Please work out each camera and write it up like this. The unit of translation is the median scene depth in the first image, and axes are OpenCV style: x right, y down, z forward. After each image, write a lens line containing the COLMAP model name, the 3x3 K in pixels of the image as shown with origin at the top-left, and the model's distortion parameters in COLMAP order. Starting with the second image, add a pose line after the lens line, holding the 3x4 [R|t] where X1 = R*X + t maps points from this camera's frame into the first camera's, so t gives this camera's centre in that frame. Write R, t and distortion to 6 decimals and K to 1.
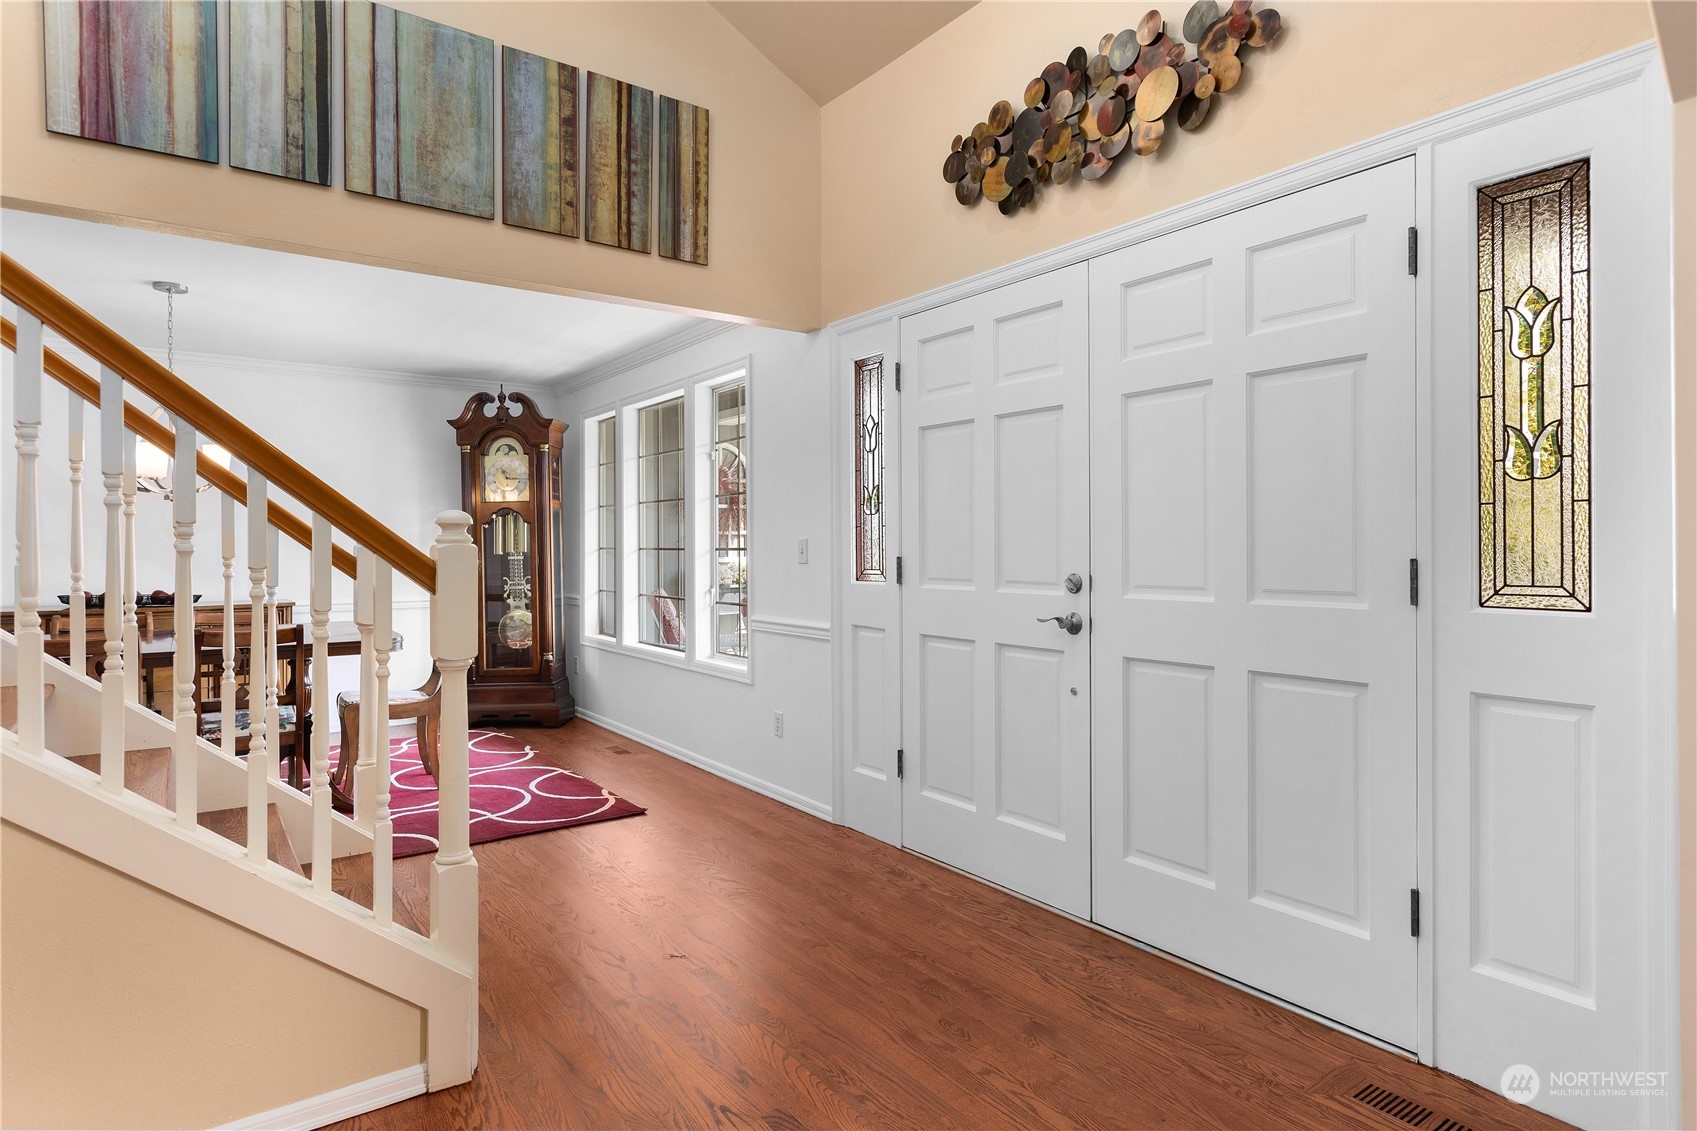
lens RADIAL K [[986.9, 0, 849.1], [0, 986.9, 555.7], [0, 0, 1]] dist [-0.001953, 0.000021]
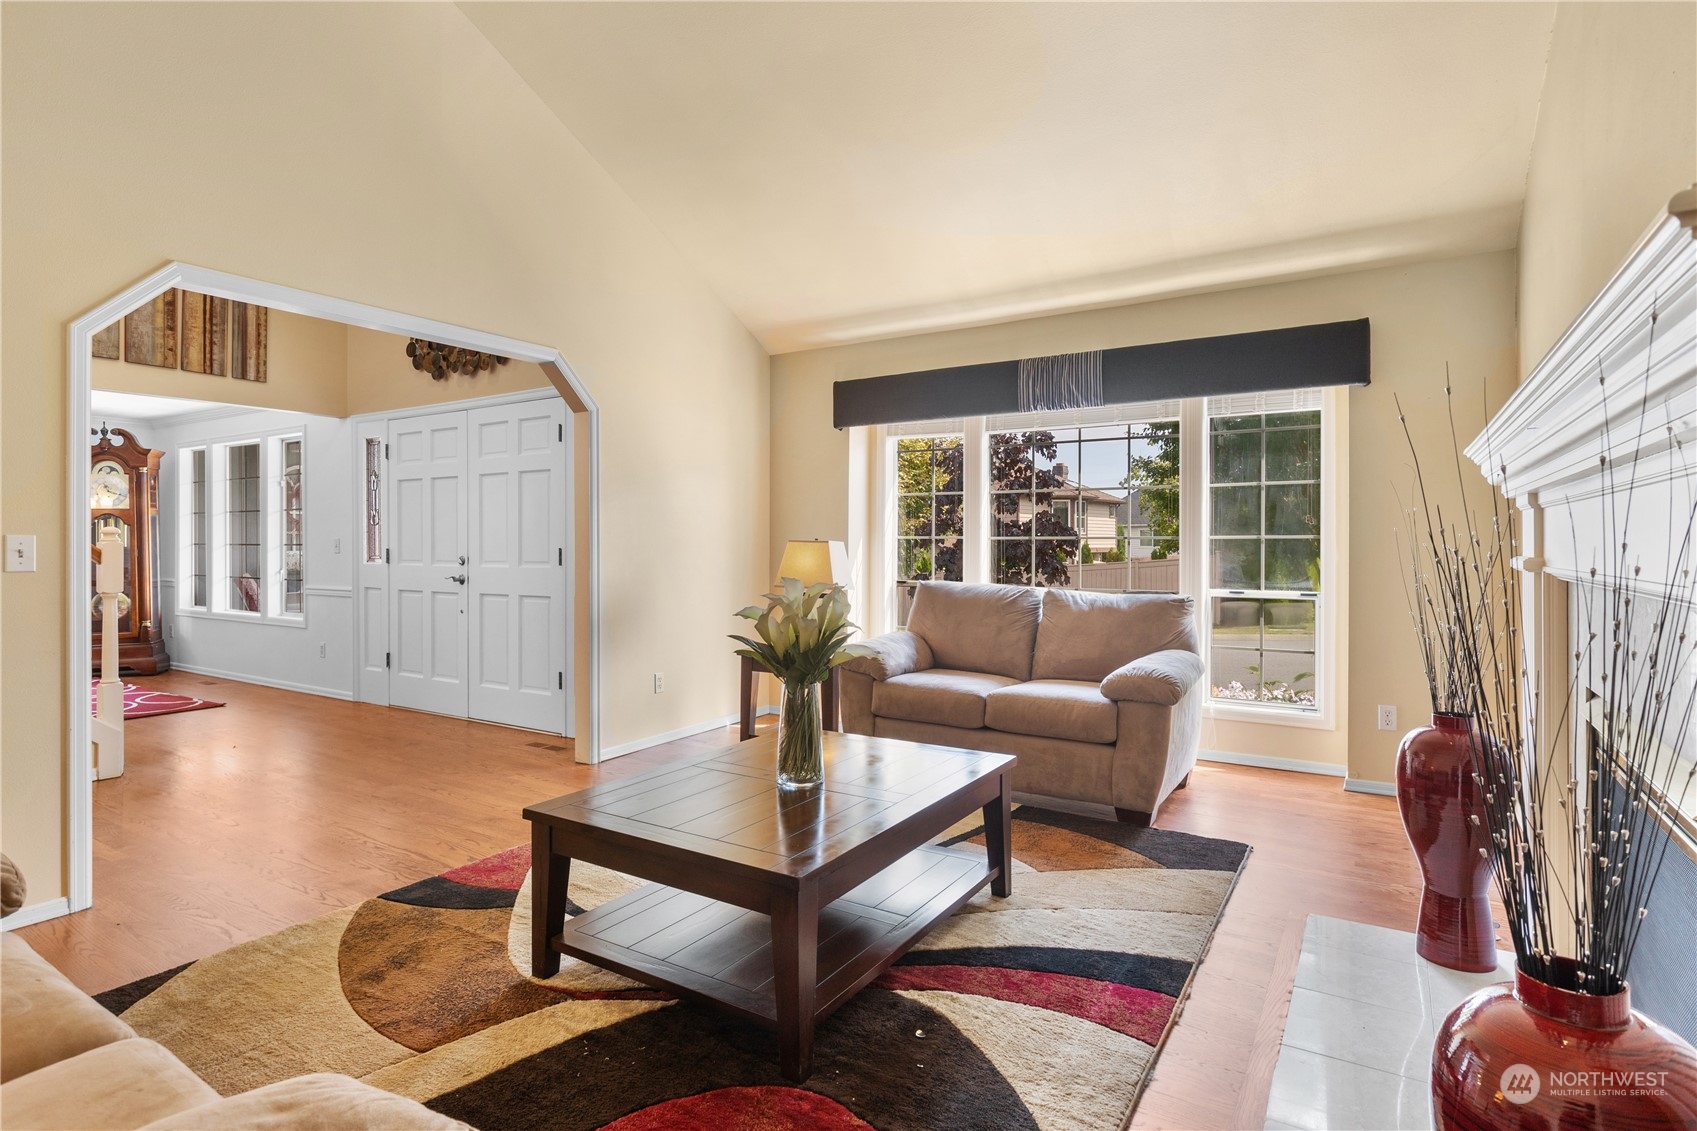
lens RADIAL K [[870.0, 0, 851.1], [0, 870.0, 546.9], [0, 0, 1]] dist [0.000480, -0.000651]
pose [[0.922082, 0.000384, 0.386995, 0.217058], [0.001372, 0.999990, -0.004262, 0.005997], [-0.386993, 0.004461, 0.922072, -0.827653]]
